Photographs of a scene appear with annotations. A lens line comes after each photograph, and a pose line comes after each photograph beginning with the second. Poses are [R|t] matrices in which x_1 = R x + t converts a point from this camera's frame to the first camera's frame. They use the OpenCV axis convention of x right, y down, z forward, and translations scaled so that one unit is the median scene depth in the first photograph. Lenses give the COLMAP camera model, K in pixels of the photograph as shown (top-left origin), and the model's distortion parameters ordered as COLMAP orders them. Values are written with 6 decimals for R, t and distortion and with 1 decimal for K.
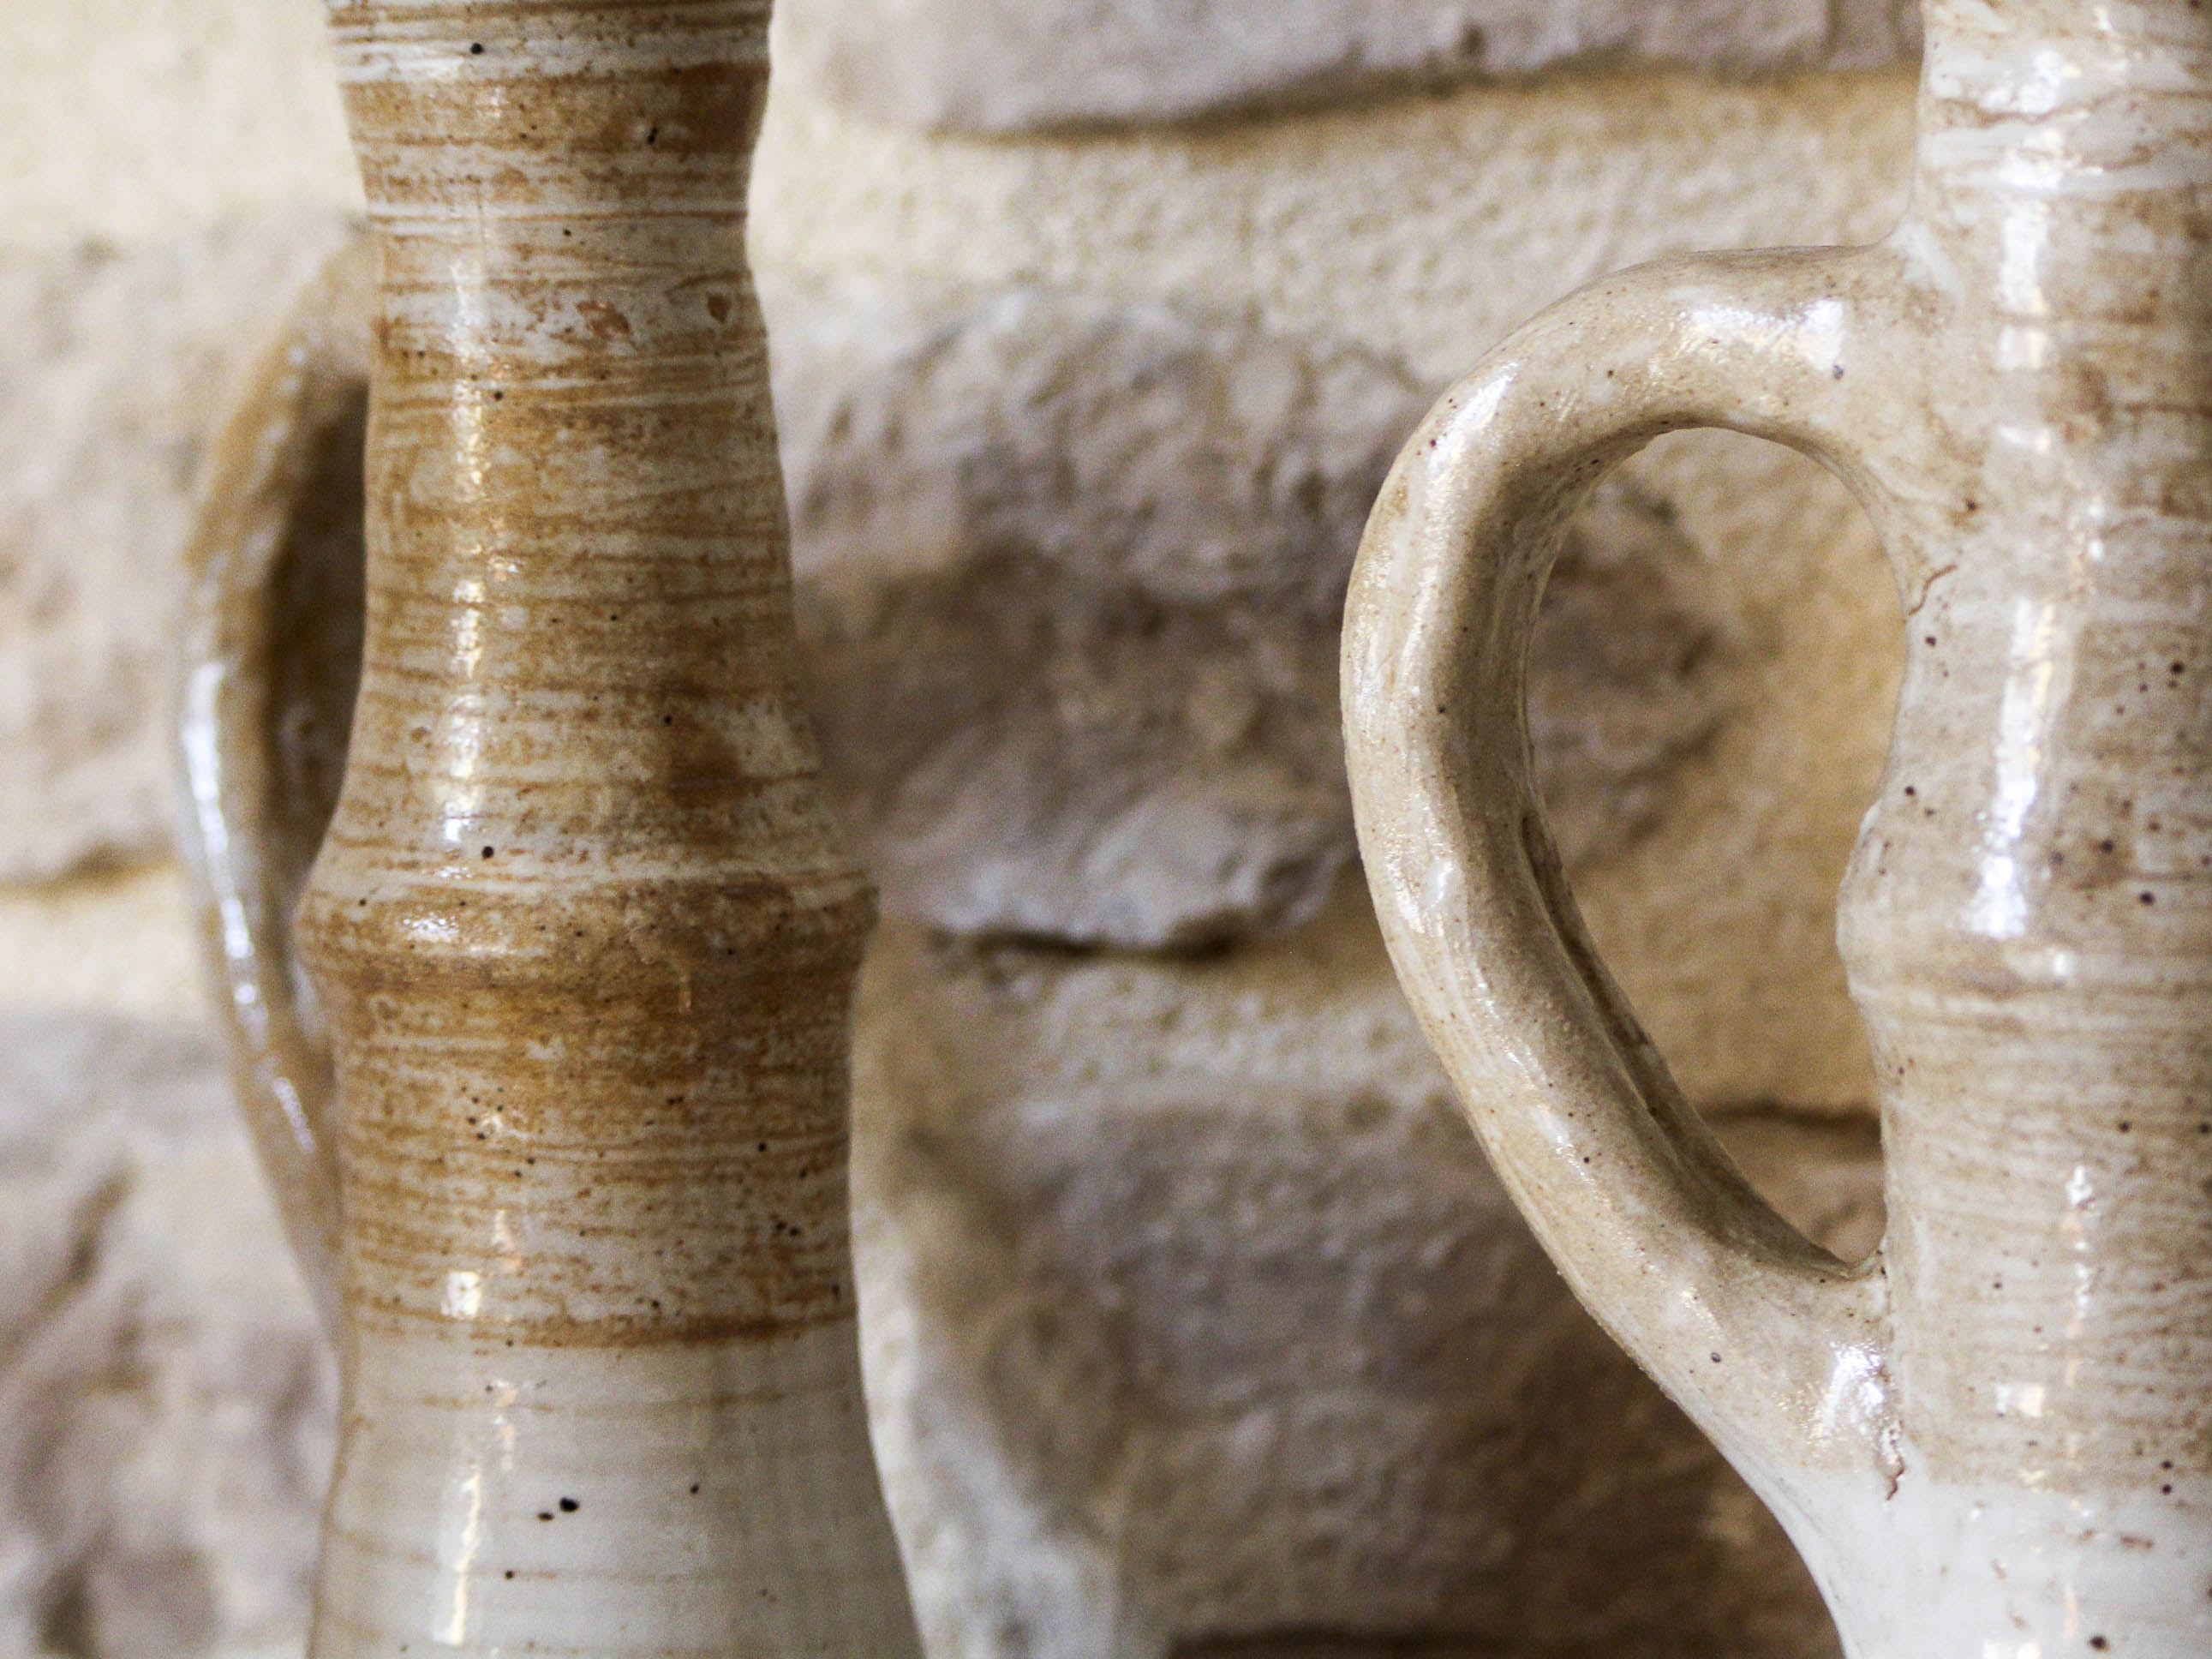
lens RADIAL K [[6661.1, 0, 1107.2], [0, 6661.1, 786.8], [0, 0, 1]] dist [0.099144, 1.322827]
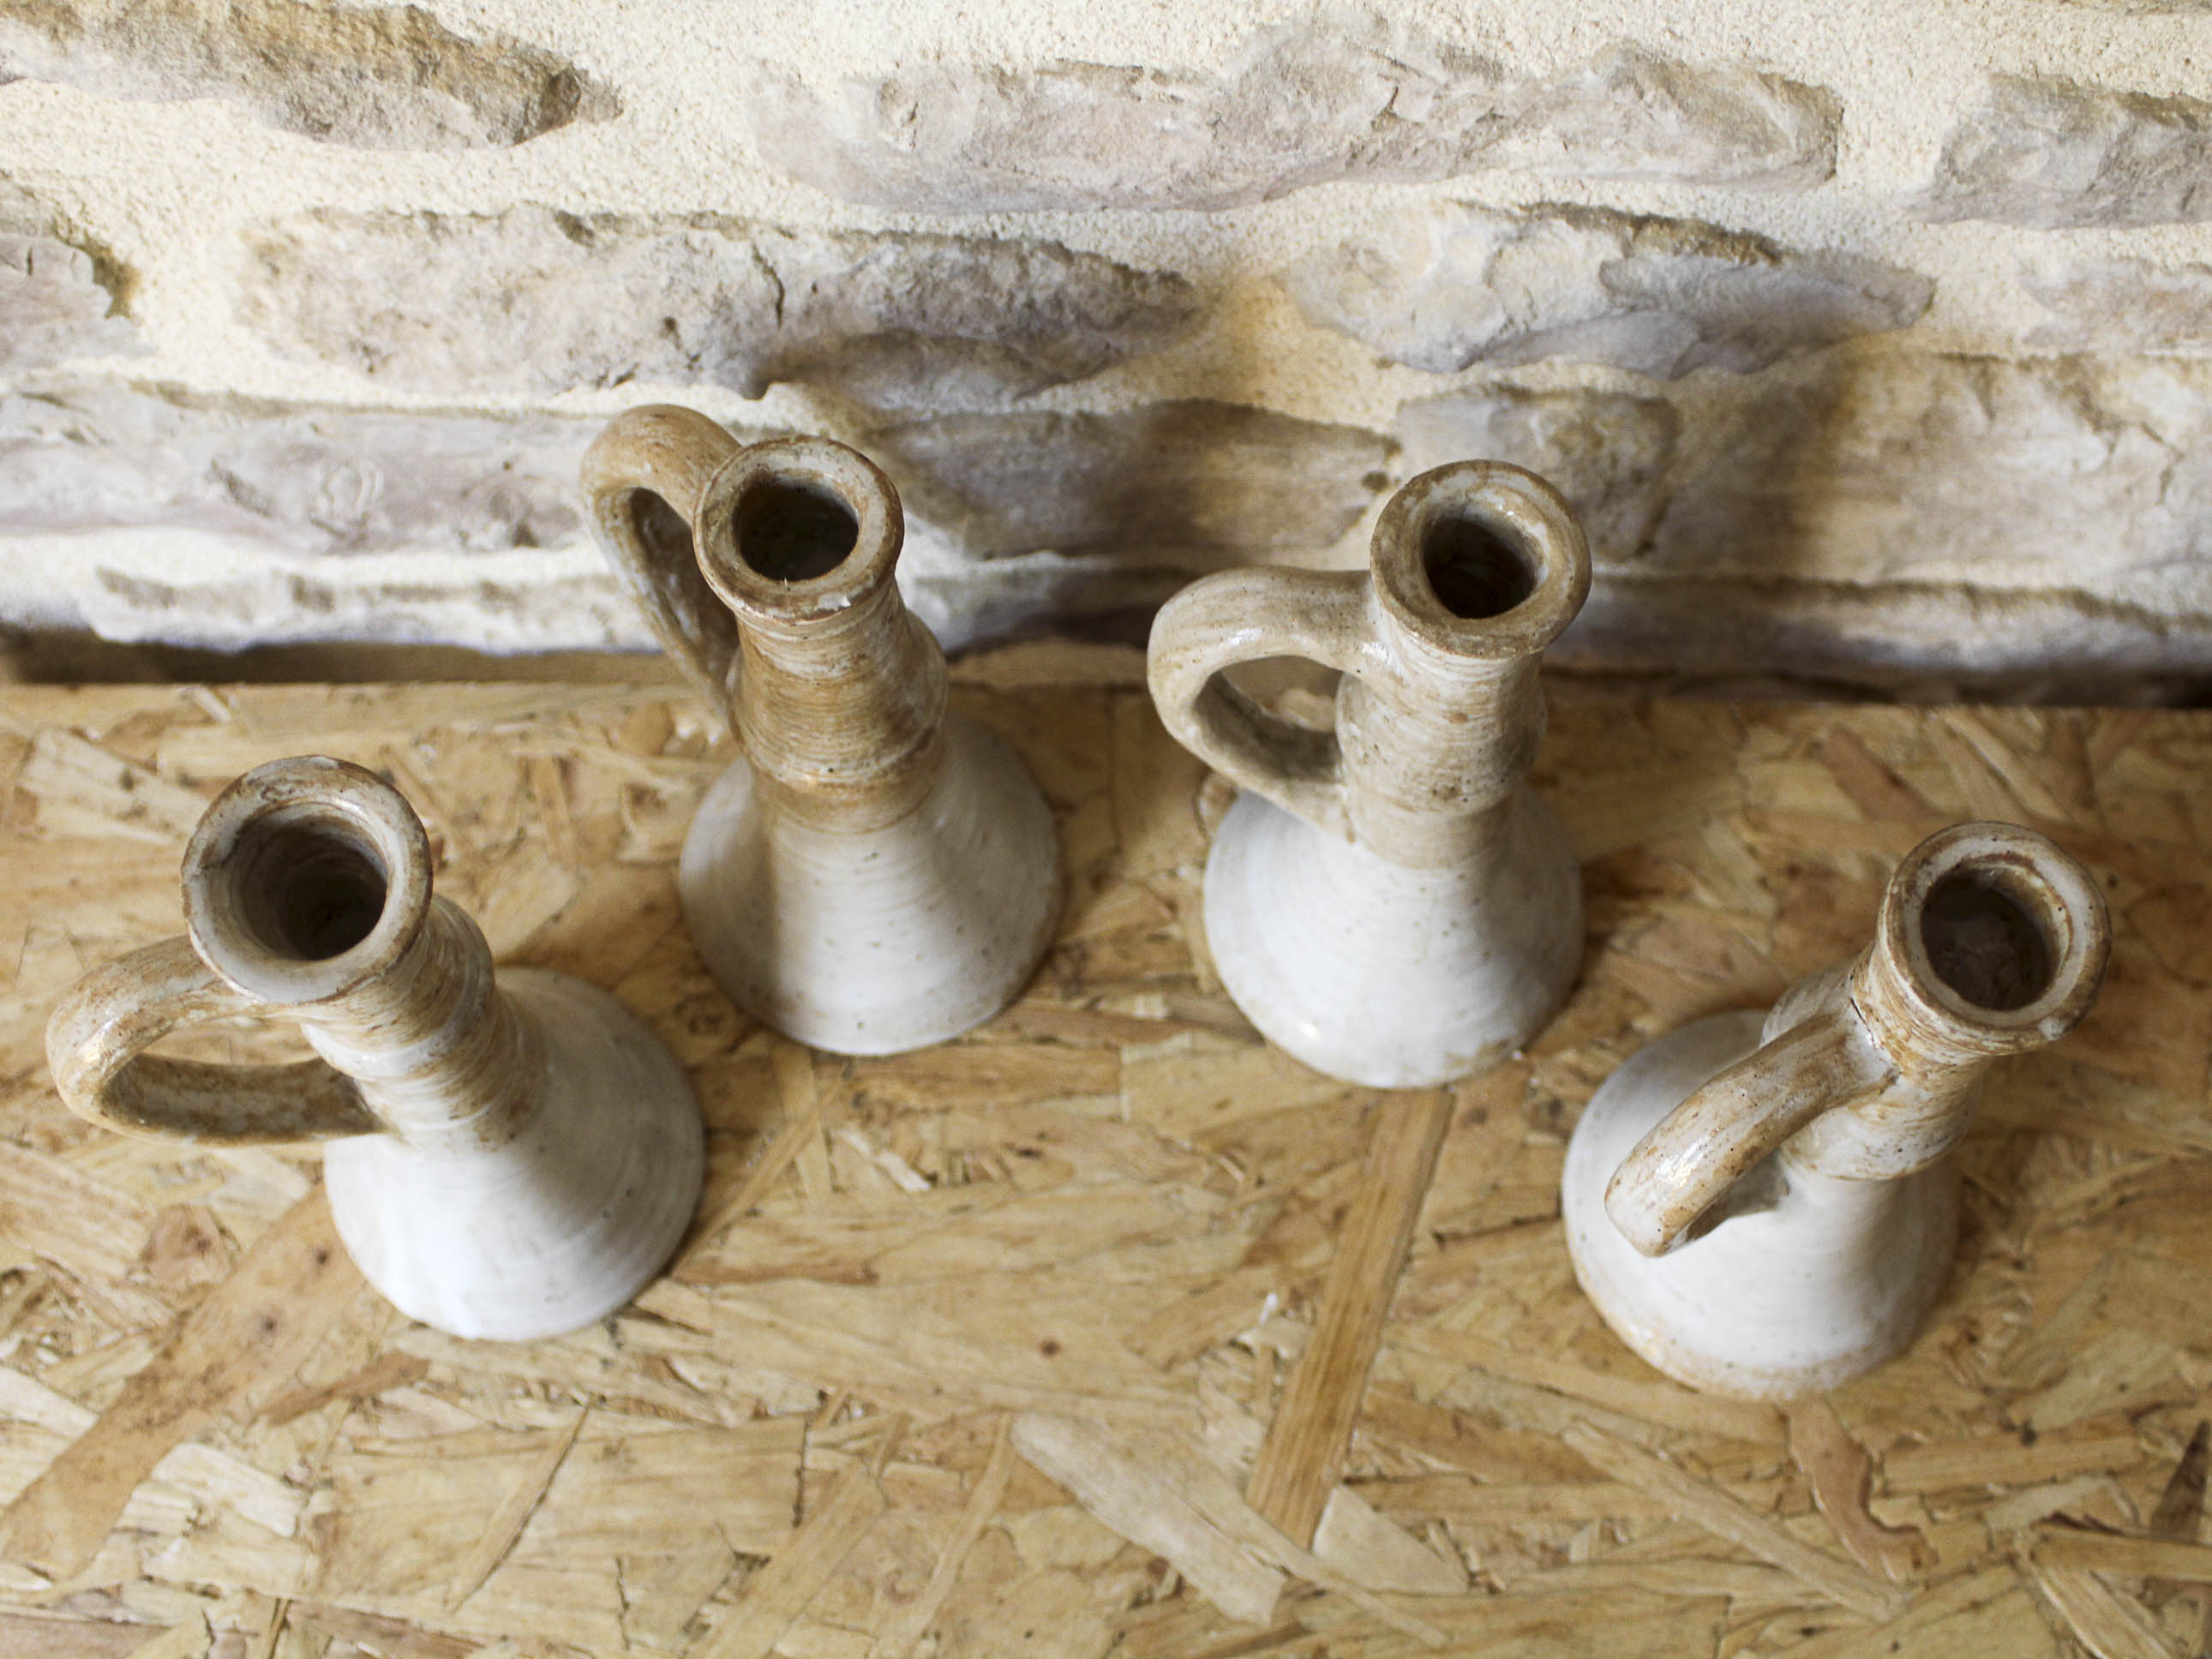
lens RADIAL K [[3128.1, 0, 1131.3], [0, 3128.1, 841.8], [0, 0, 1]] dist [-0.146334, 0.083595]
pose [[0.954063, -0.270569, 0.128671, -0.145096], [0.003409, 0.439243, 0.898362, -1.076945], [-0.299586, -0.856655, 0.419988, 0.420631]]
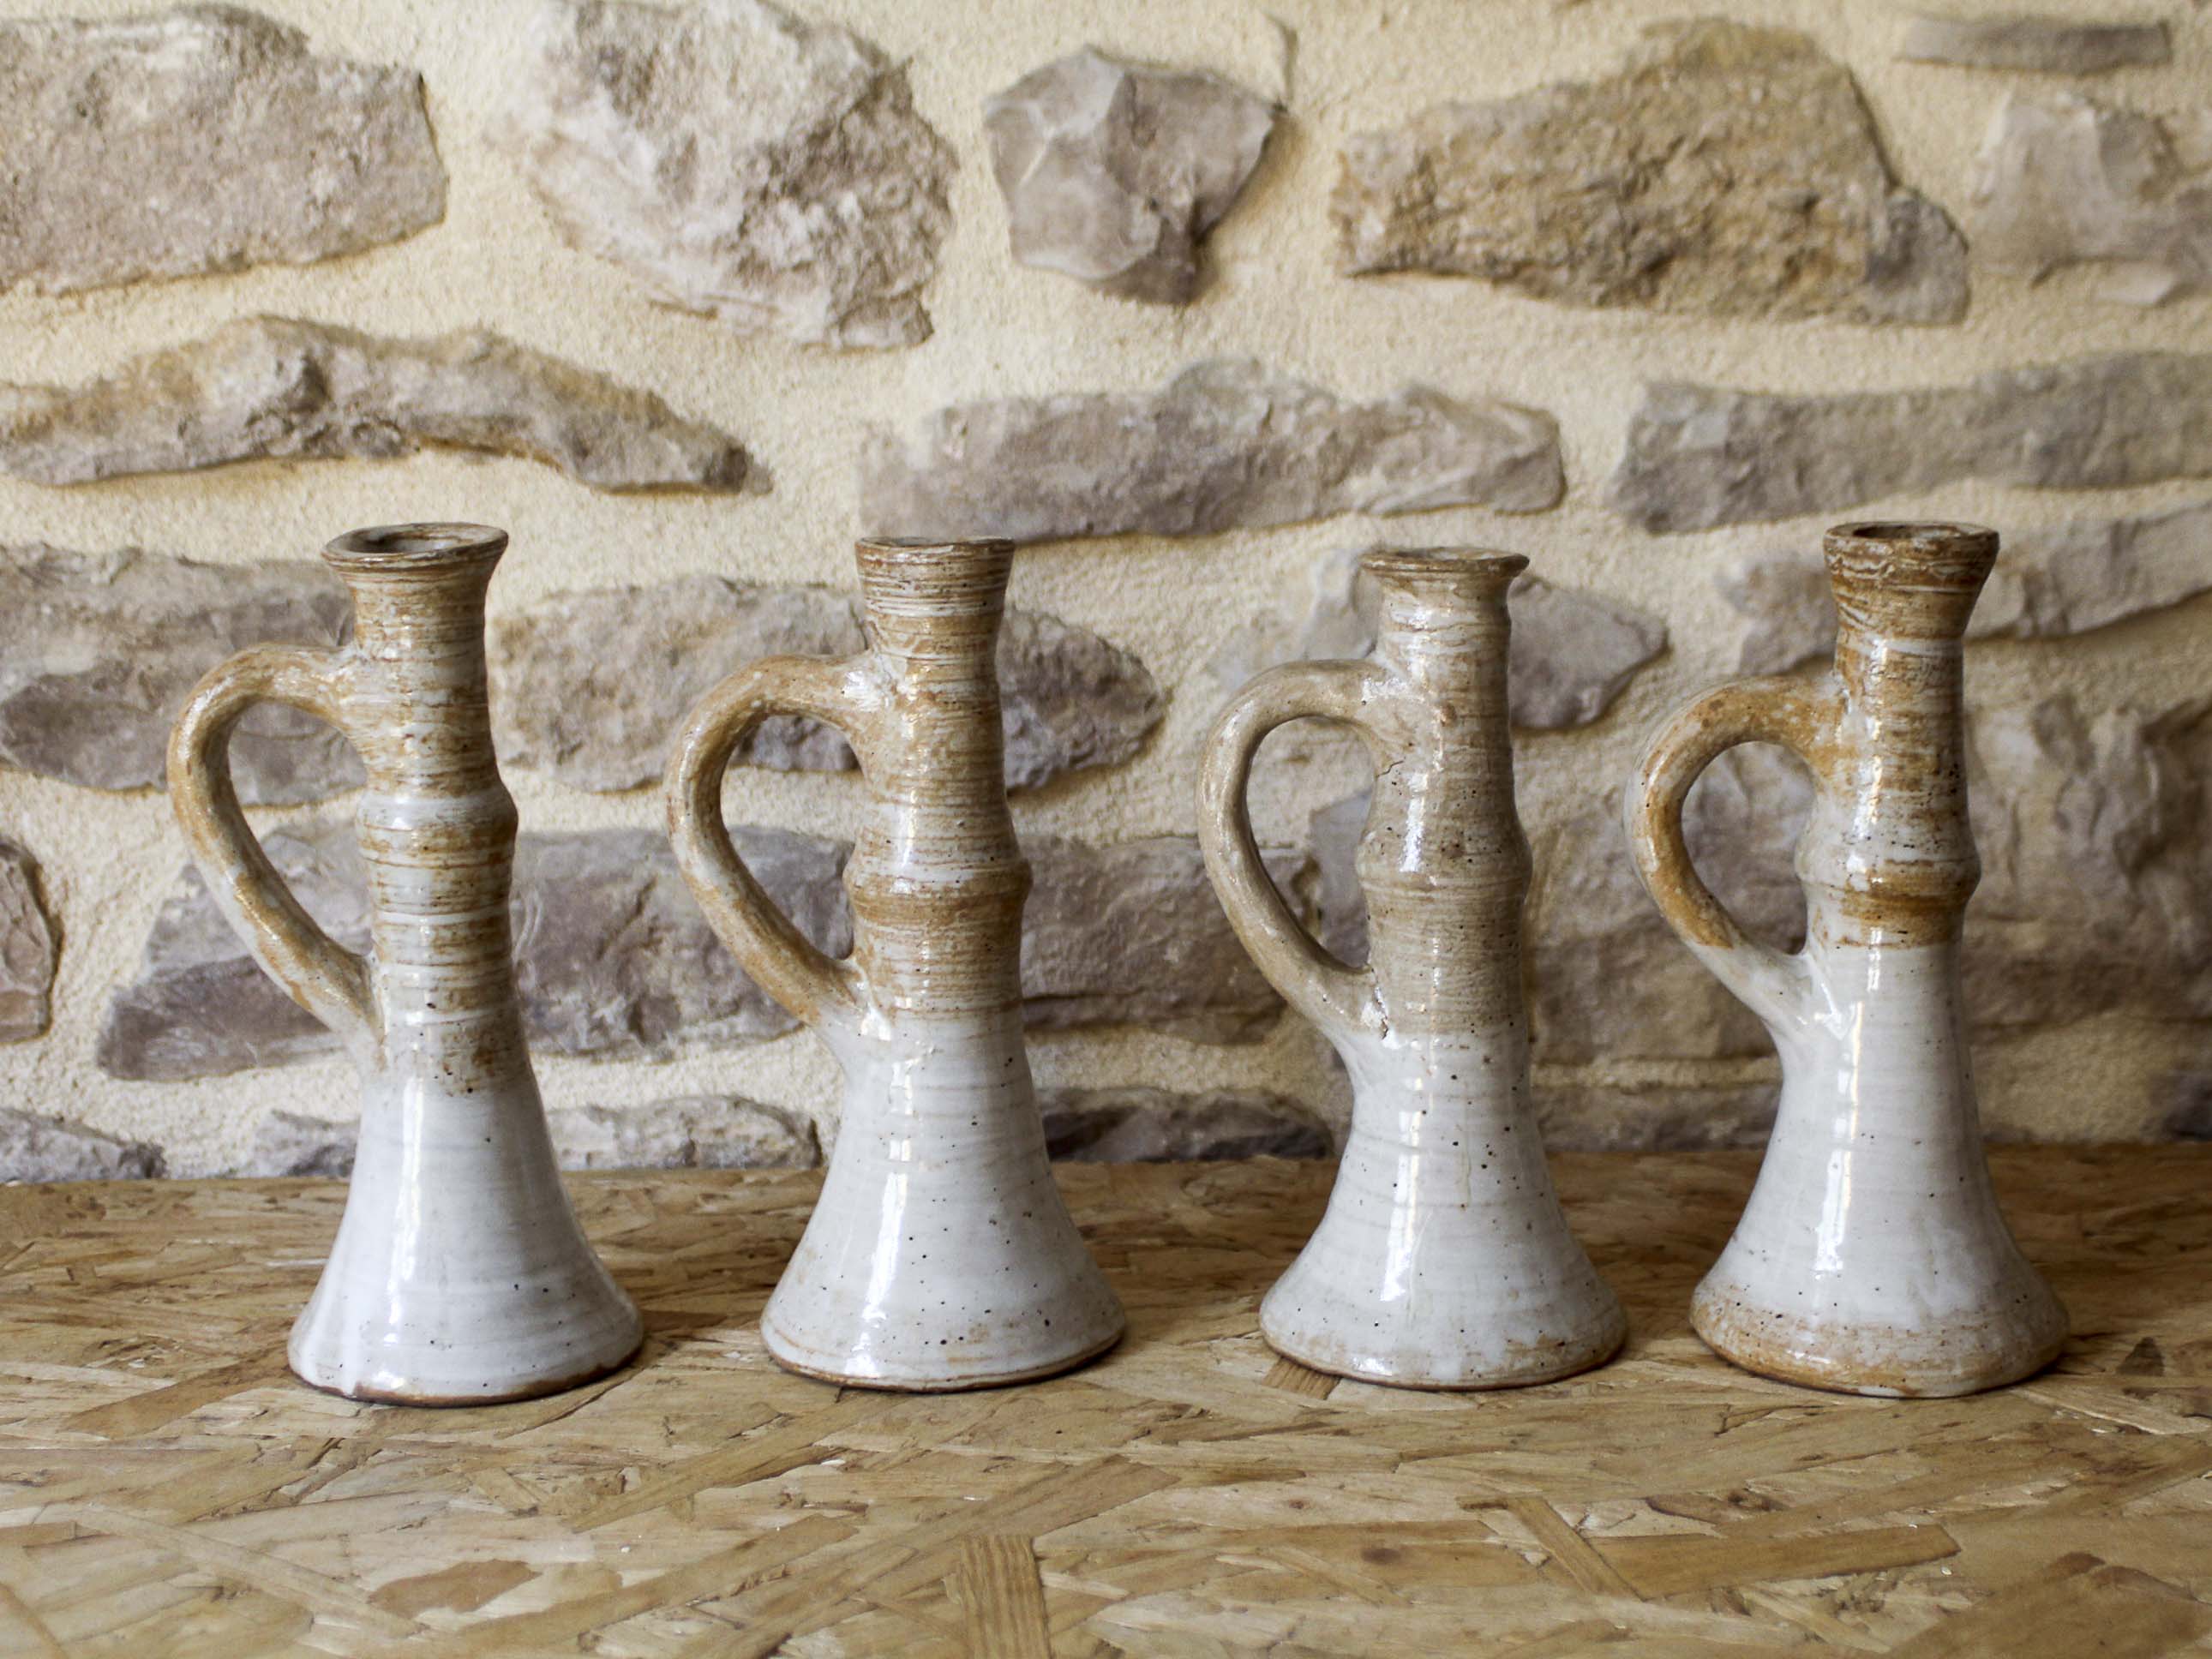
lens RADIAL K [[3402.9, 0, 1118.2], [0, 3402.9, 783.1], [0, 0, 1]] dist [-0.131014, 0.097081]
pose [[0.943947, -0.051306, 0.326084, -0.563423], [0.029011, 0.996919, 0.072873, -0.120691], [-0.328818, -0.059328, 0.942528, -0.719890]]
